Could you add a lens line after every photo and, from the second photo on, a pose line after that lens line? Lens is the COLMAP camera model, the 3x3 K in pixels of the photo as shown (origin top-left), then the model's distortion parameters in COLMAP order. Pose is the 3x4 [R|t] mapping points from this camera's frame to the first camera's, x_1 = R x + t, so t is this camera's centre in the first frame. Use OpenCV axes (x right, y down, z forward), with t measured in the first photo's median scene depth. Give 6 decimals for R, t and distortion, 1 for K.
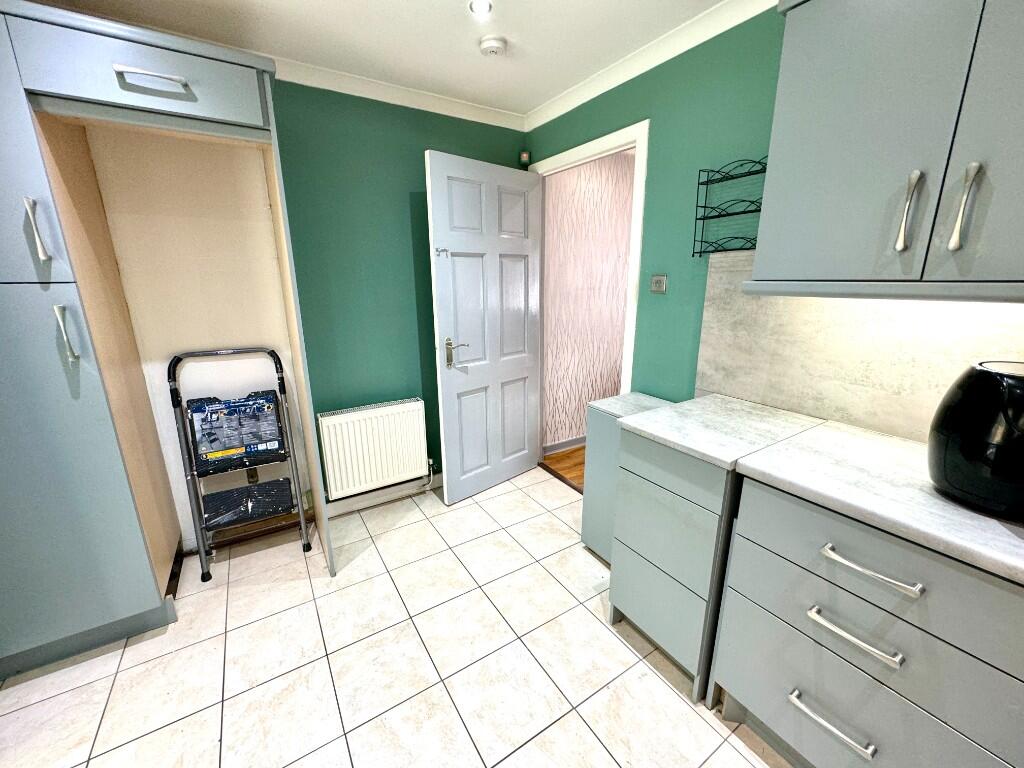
lens RADIAL K [[411.0, 0, 513.7], [0, 411.0, 384.4], [0, 0, 1]] dist [-0.002581, -0.000036]
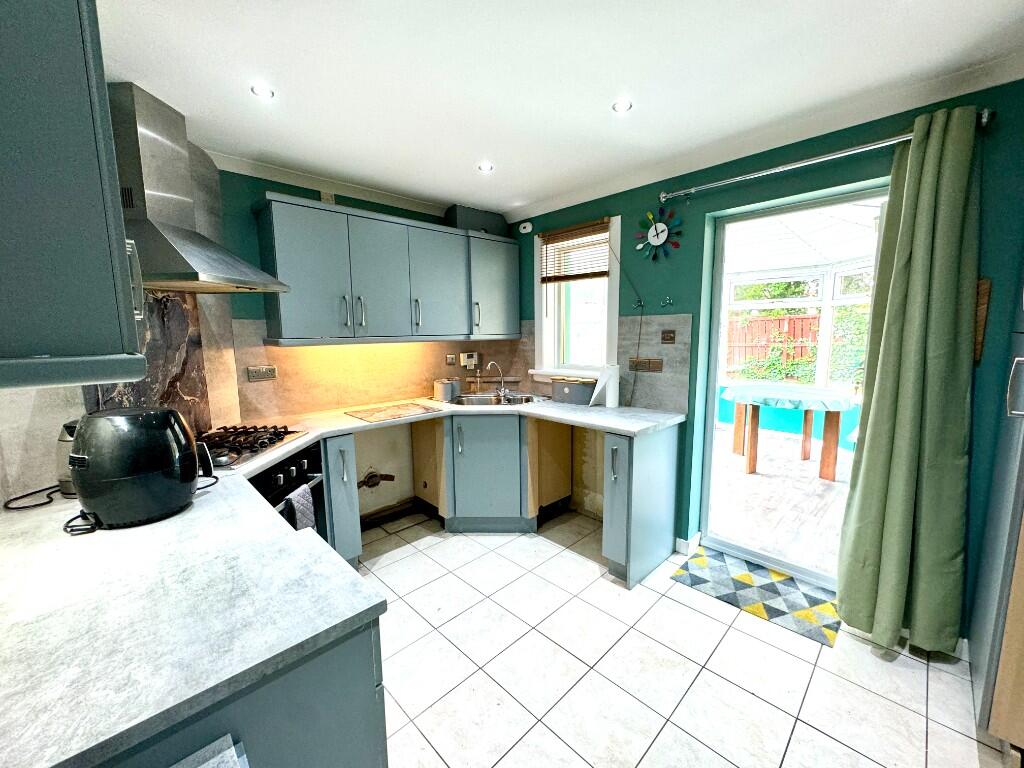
lens RADIAL K [[411.0, 0, 511.7], [0, 411.0, 385.2], [0, 0, 1]] dist [-0.002581, -0.000036]
pose [[-0.978370, 0.043002, -0.202342, 0.203349], [-0.036448, 0.927015, 0.373249, -0.421629], [0.203624, 0.372551, -0.905397, 1.551793]]
